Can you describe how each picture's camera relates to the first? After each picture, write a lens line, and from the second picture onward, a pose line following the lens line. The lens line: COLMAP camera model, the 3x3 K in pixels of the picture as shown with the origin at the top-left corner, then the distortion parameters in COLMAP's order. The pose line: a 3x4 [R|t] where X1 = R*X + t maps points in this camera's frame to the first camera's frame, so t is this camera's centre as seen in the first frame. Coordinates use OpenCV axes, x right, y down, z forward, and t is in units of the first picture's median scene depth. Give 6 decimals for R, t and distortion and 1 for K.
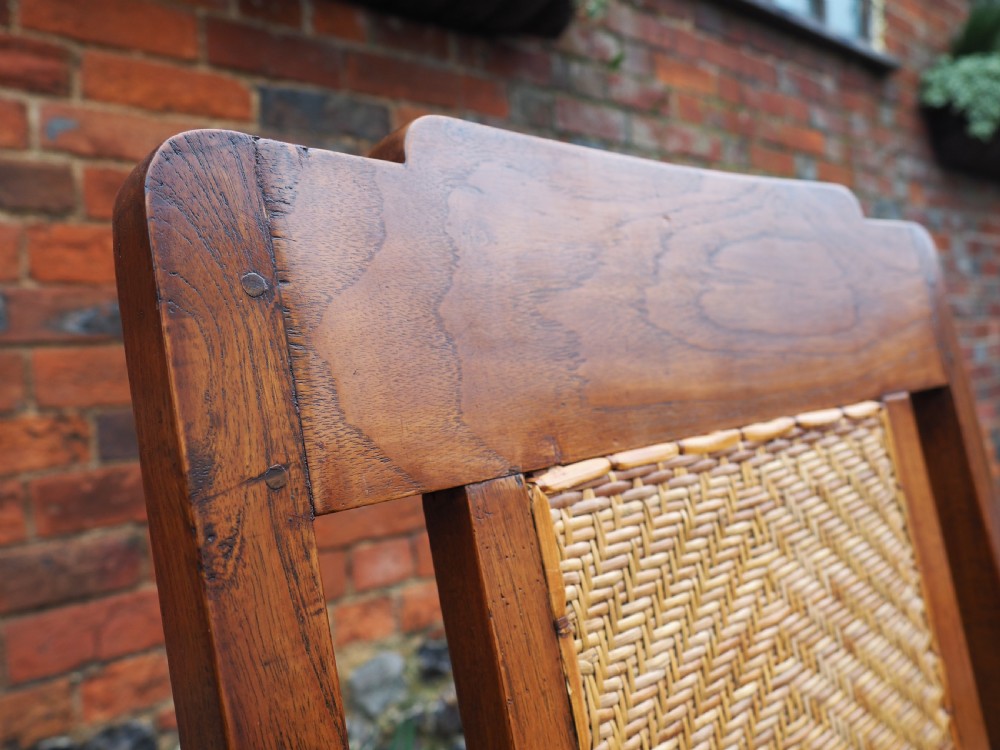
lens RADIAL K [[839.7, 0, 501.2], [0, 839.7, 371.0], [0, 0, 1]] dist [-0.057709, 0.027951]
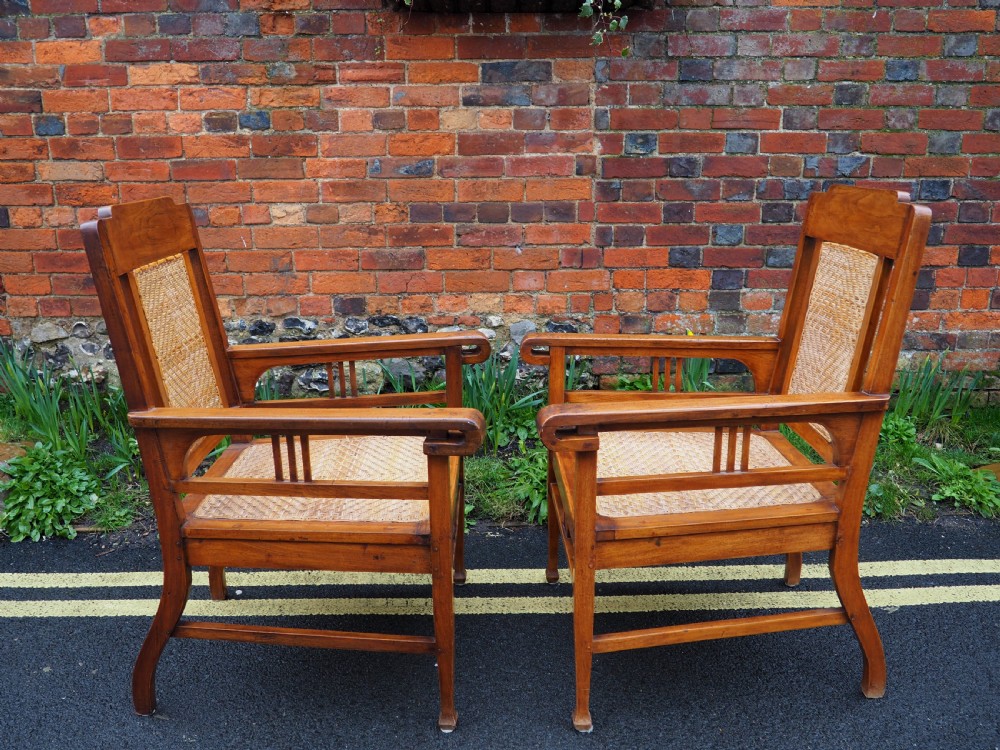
lens RADIAL K [[839.7, 0, 500.2], [0, 839.7, 371.3], [0, 0, 1]] dist [-0.057709, 0.027951]
pose [[0.746386, 0.236489, -0.622078, 4.595529], [-0.041986, 0.949605, 0.310625, -0.859610], [0.664187, -0.205728, 0.718701, -2.618264]]
